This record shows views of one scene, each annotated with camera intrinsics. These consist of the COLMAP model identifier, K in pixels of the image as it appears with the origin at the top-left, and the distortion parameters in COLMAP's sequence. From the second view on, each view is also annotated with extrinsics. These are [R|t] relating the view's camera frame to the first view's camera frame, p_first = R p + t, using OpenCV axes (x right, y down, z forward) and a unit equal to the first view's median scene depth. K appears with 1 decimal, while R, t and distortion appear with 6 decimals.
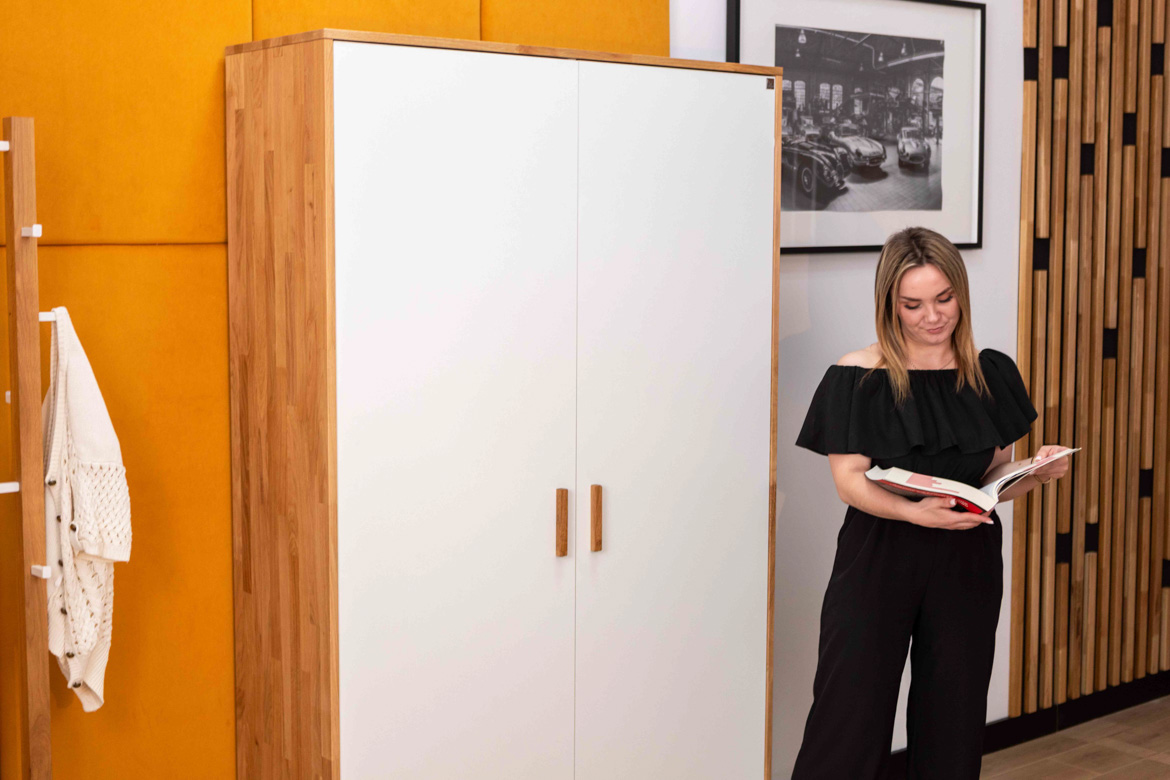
lens RADIAL K [[1605.4, 0, 584.7], [0, 1605.4, 388.4], [0, 0, 1]] dist [-0.037947, 0.000000]
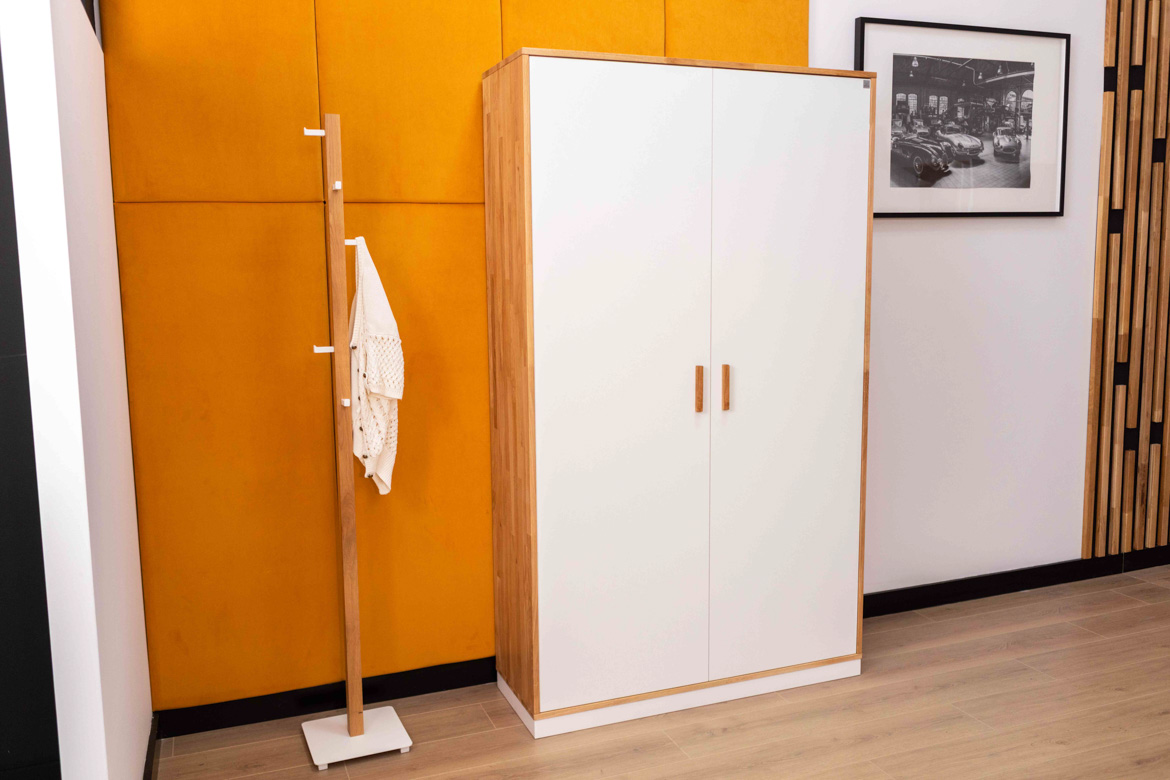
lens RADIAL K [[961.3, 0, 586.7], [0, 961.3, 389.2], [0, 0, 1]] dist [-0.008621, 0.005139]
pose [[0.957160, 0.022821, -0.288660, 0.138421], [-0.013307, 0.999303, 0.034880, 0.053635], [0.289255, -0.029544, 0.956796, 0.126795]]
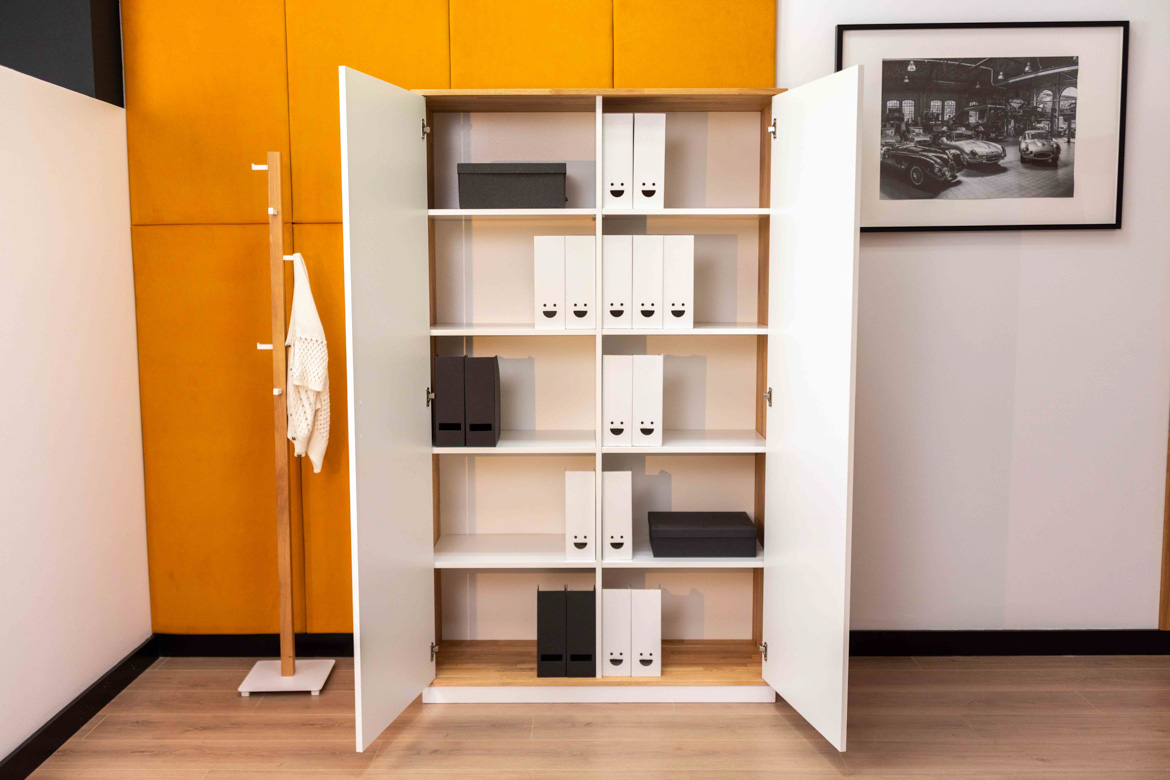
lens RADIAL K [[1059.7, 0, 582.3], [0, 1059.7, 392.3], [0, 0, 1]] dist [-0.006962, 0.006491]
pose [[0.791044, 0.066343, -0.608151, 0.593641], [-0.056376, 0.997778, 0.035517, 0.041529], [0.609156, 0.006190, 0.793026, 0.182995]]
